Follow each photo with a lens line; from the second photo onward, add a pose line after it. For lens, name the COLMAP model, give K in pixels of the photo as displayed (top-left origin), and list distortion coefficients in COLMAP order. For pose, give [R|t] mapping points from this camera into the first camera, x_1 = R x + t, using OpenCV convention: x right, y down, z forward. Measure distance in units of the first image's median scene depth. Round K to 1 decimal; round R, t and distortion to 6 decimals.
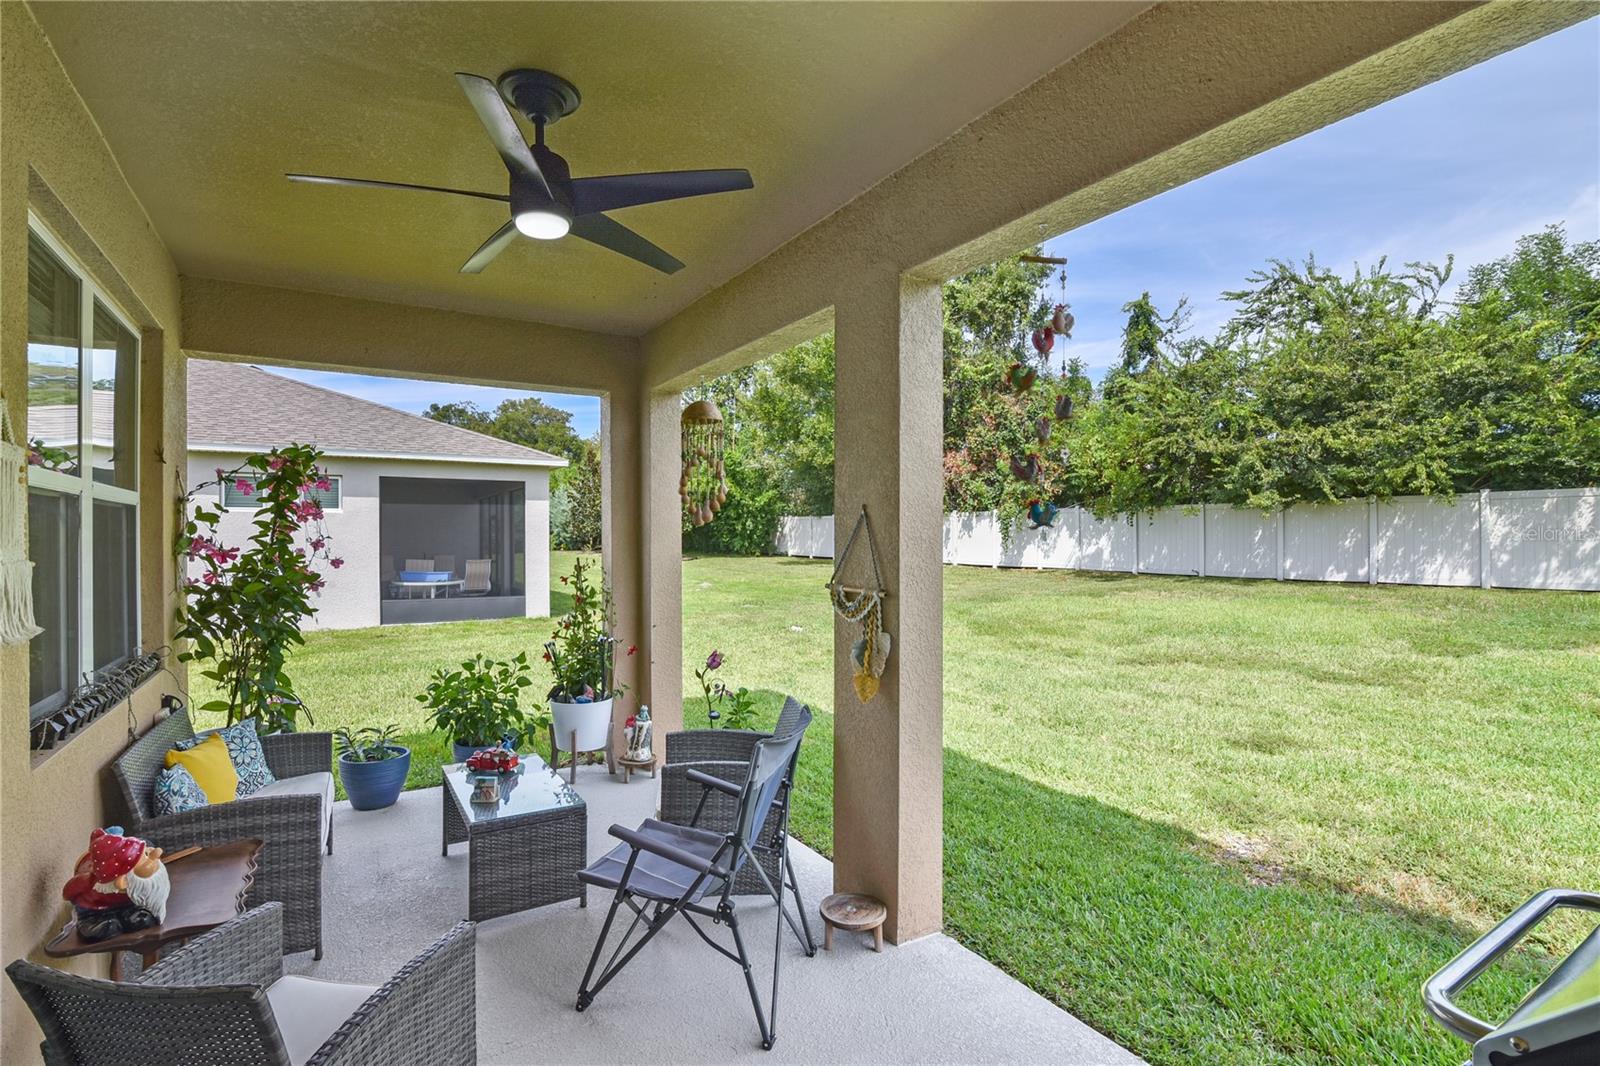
lens RADIAL K [[741.9, 0, 800.0], [0, 741.9, 533.0], [0, 0, 1]] dist [-0.000584, -0.000084]
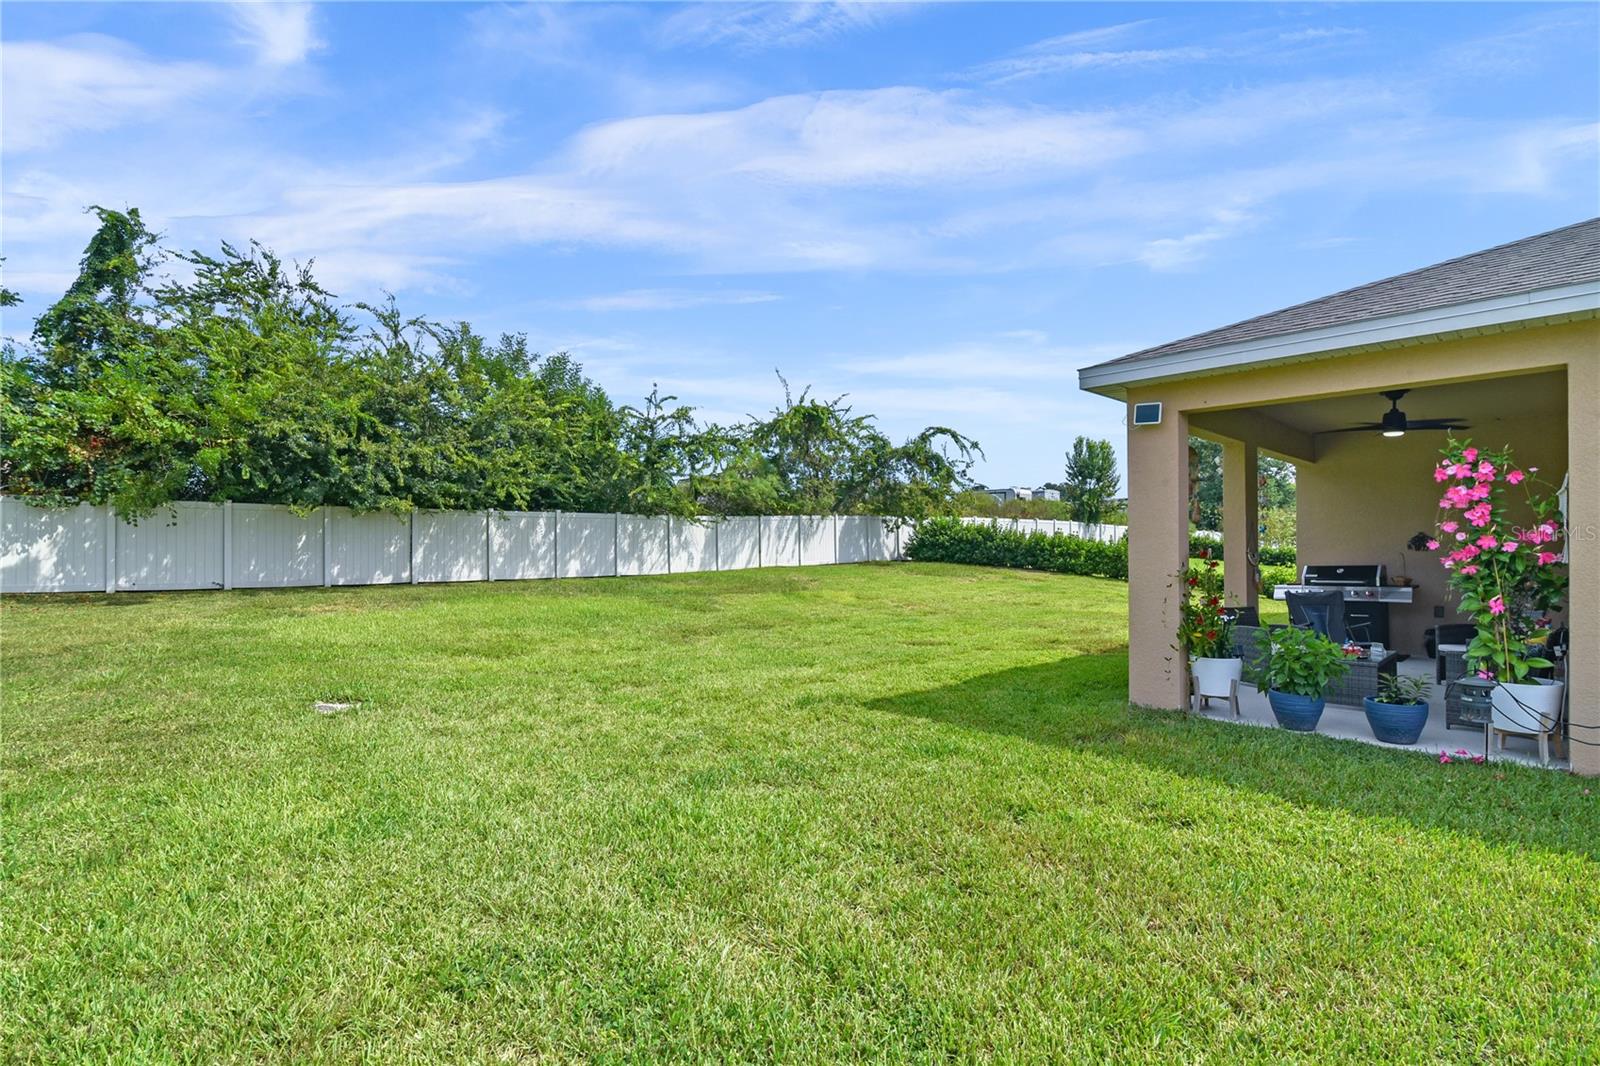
lens RADIAL K [[741.9, 0, 800.0], [0, 741.9, 533.0], [0, 0, 1]] dist [-0.000584, -0.000084]
pose [[-0.206103, 0.026644, 0.978167, -0.495187], [-0.006600, 0.999569, -0.028618, 0.017414], [-0.978508, -0.012354, -0.205838, 0.655065]]
